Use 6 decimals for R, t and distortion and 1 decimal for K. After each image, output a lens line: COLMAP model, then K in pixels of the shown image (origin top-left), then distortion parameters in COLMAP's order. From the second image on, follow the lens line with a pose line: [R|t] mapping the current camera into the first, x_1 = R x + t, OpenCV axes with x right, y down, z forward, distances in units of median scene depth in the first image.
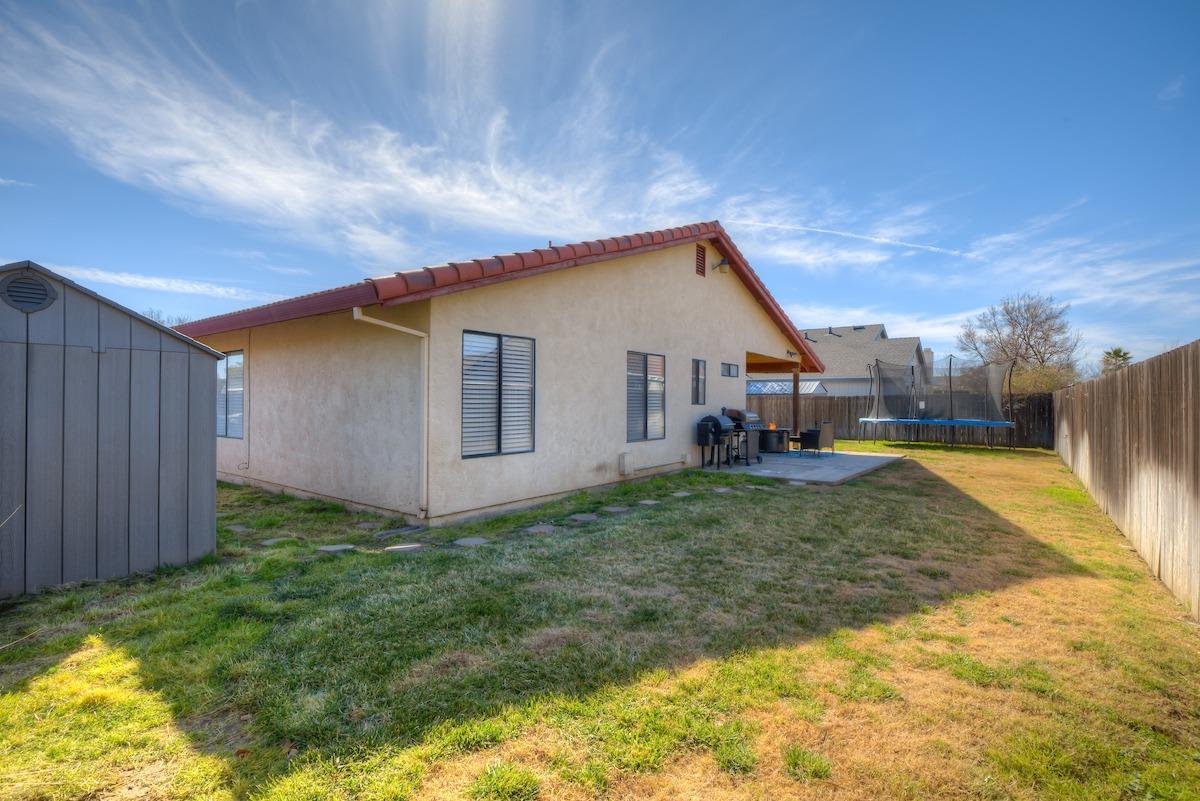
lens RADIAL K [[572.9, 0, 608.1], [0, 572.9, 394.2], [0, 0, 1]] dist [-0.002070, 0.000058]
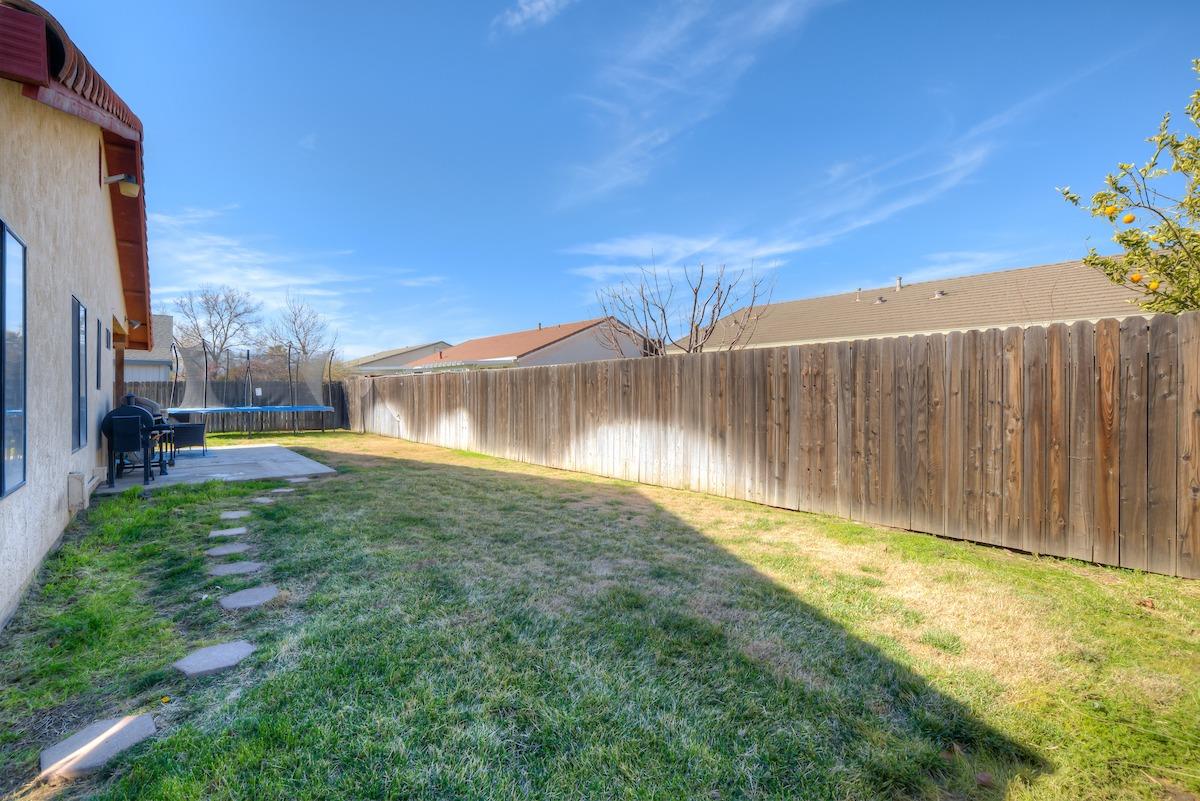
lens RADIAL K [[572.9, 0, 608.1], [0, 572.9, 394.2], [0, 0, 1]] dist [-0.002070, 0.000058]
pose [[0.207760, -0.006204, 0.978160, -0.238031], [-0.010353, 0.999910, 0.008541, 0.008242], [-0.978125, -0.011901, 0.207677, 0.207186]]
